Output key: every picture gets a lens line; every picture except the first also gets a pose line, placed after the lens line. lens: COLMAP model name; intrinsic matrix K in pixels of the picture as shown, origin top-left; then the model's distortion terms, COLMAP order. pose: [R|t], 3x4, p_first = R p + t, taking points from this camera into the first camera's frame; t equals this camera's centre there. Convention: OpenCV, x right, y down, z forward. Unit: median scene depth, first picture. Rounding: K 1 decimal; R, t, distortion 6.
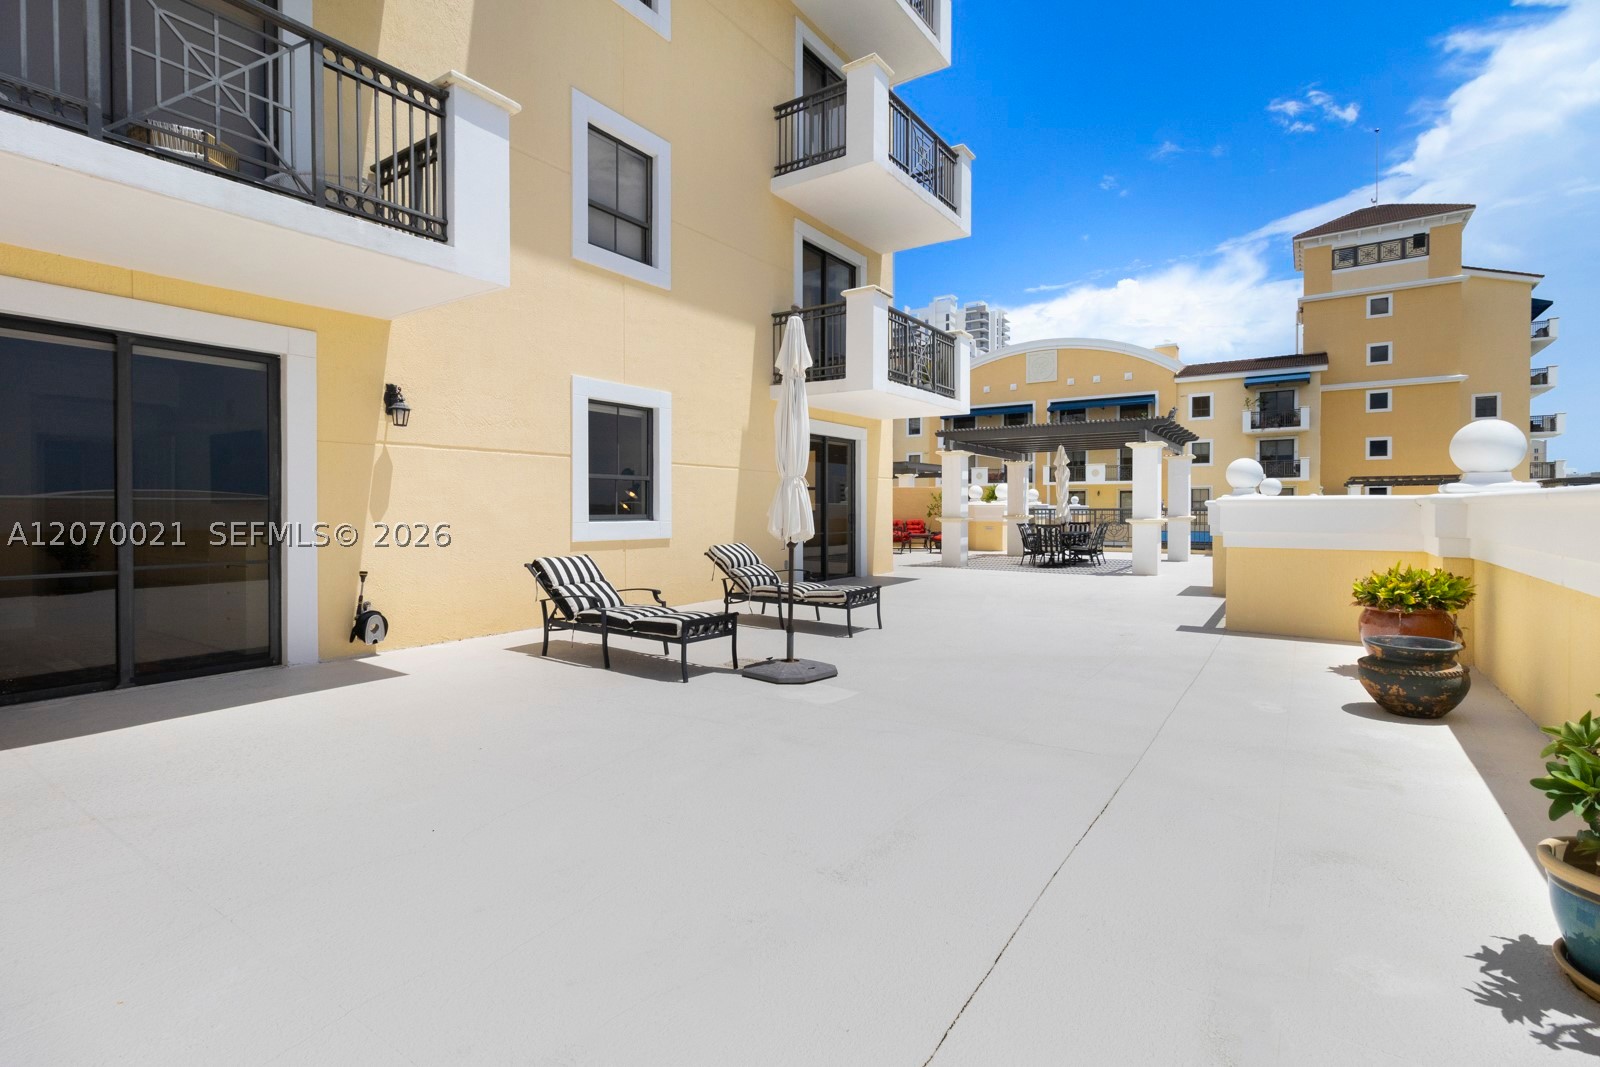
lens RADIAL K [[737.7, 0, 802.2], [0, 737.7, 514.3], [0, 0, 1]] dist [0.002899, 0.001531]
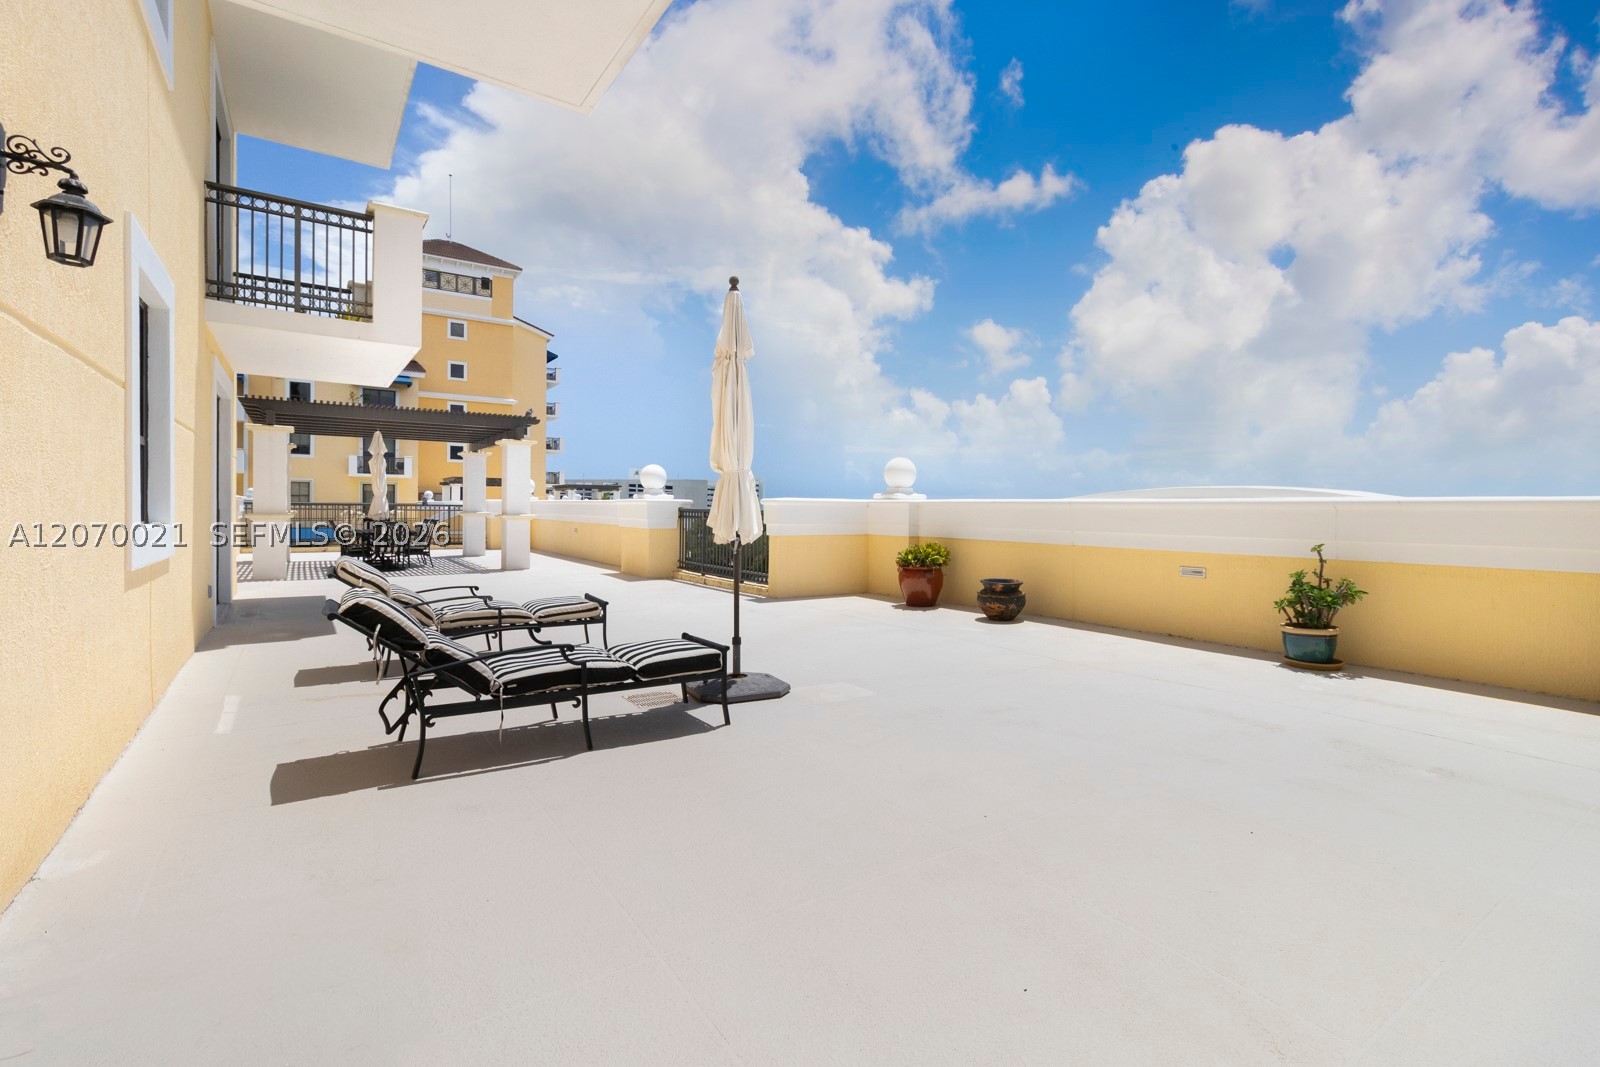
lens RADIAL K [[737.7, 0, 807.5], [0, 737.7, 513.5], [0, 0, 1]] dist [0.002899, 0.001531]
pose [[0.360742, -0.002819, 0.932661, -0.099491], [-0.002427, 0.999989, 0.003962, -0.000302], [-0.932662, -0.003692, 0.360732, 0.073175]]
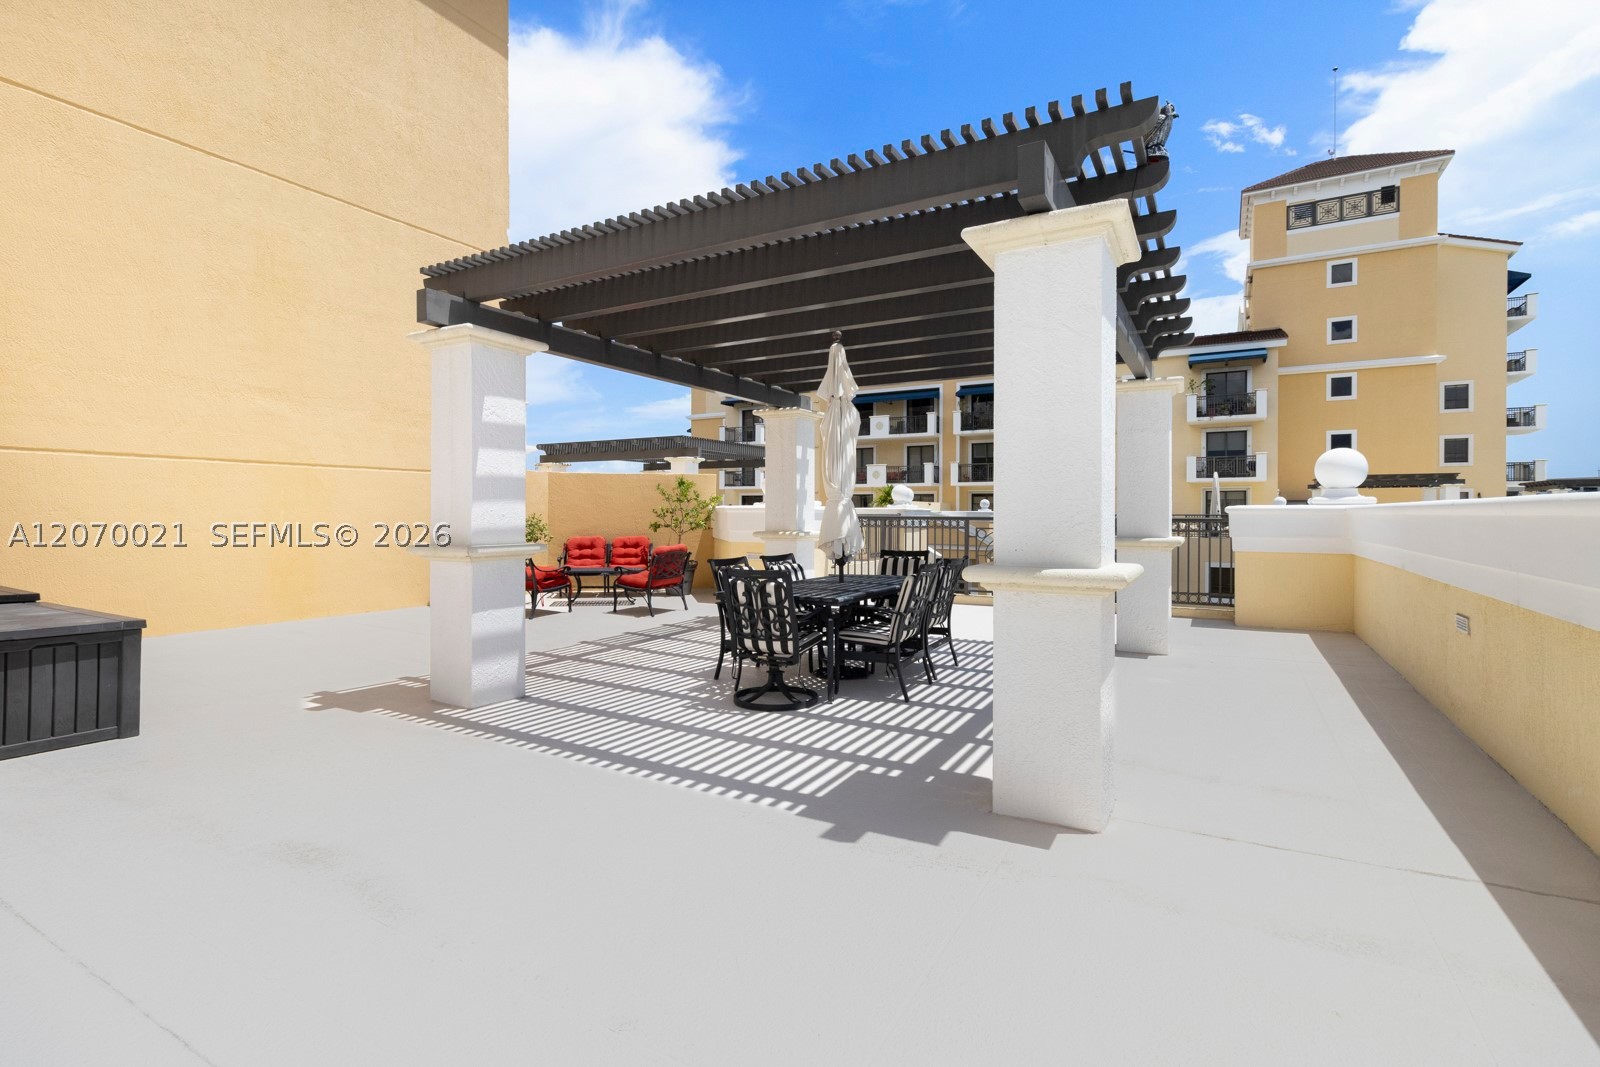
lens RADIAL K [[737.7, 0, 803.7], [0, 737.7, 514.9], [0, 0, 1]] dist [0.002899, 0.001531]
pose [[0.996251, 0.002809, 0.086468, 0.105477], [-0.002229, 0.999974, -0.006796, -0.001800], [-0.086485, 0.006578, 0.996231, 0.225236]]
